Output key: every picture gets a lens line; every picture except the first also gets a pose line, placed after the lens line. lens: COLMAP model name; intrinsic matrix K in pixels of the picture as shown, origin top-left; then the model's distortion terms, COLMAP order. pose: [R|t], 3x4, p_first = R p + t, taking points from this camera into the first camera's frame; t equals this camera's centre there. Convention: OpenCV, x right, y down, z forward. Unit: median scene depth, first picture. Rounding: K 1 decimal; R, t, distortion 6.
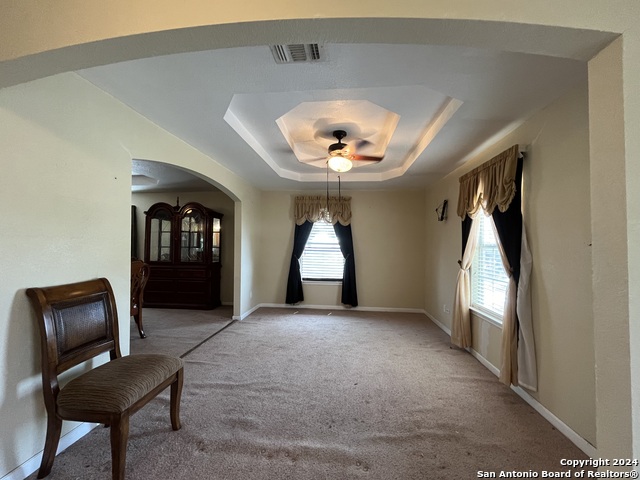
lens RADIAL K [[260.1, 0, 320.4], [0, 260.1, 239.8], [0, 0, 1]] dist [-0.003813, -0.000128]
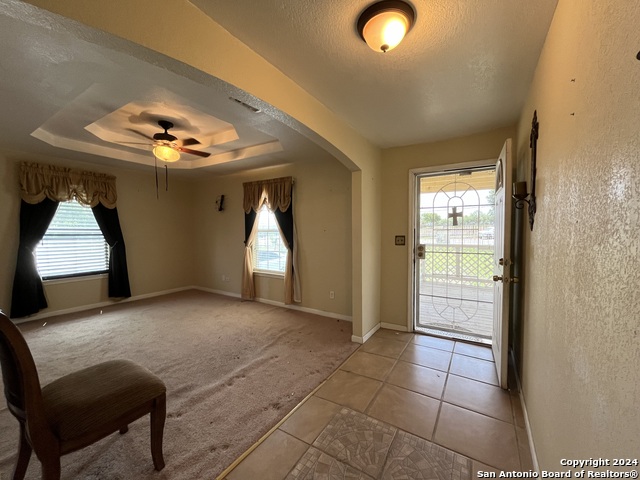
lens RADIAL K [[260.1, 0, 319.3], [0, 260.1, 239.4], [0, 0, 1]] dist [-0.003813, -0.000128]
pose [[0.447764, -0.046164, 0.892959, -0.579958], [-0.015093, 0.998134, 0.059169, -0.021614], [-0.894024, -0.039971, 0.446232, -0.017617]]
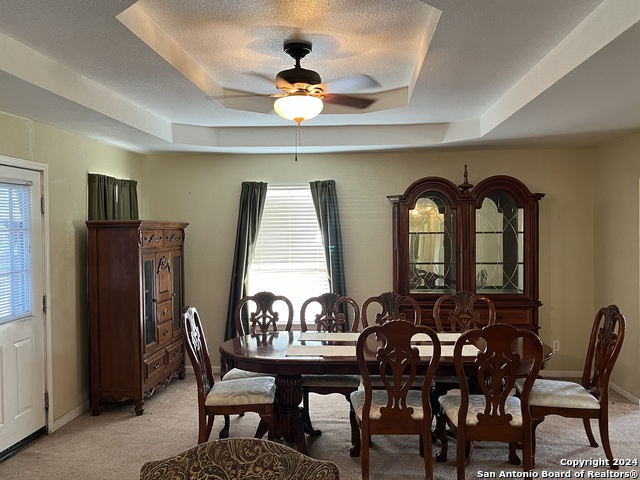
lens RADIAL K [[603.9, 0, 321.2], [0, 603.9, 240.1], [0, 0, 1]] dist [0.049318, 0.000000]
pose [[0.999570, -0.014148, 0.025693, -1.337321], [0.013315, 0.999390, 0.032300, -0.096150], [-0.026134, -0.031944, 0.999148, -0.265224]]
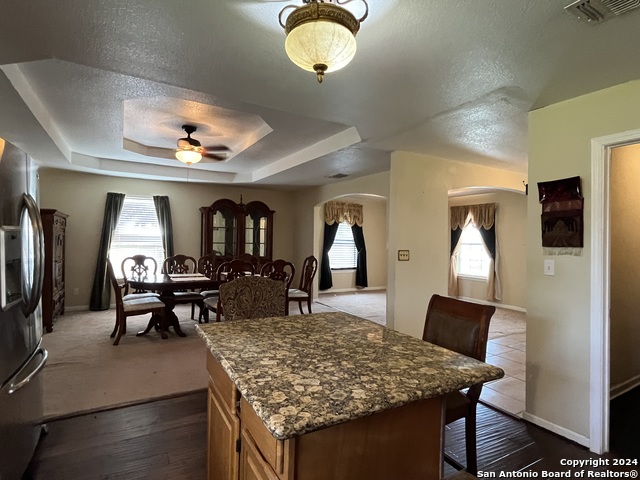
lens RADIAL K [[341.5, 0, 321.1], [0, 341.5, 238.1], [0, 0, 1]] dist [-0.007380, -0.000639]
pose [[0.815696, 0.008762, 0.578415, -1.669457], [-0.024634, 0.999504, 0.019598, -0.040469], [-0.577957, -0.030235, 0.815507, -0.461943]]
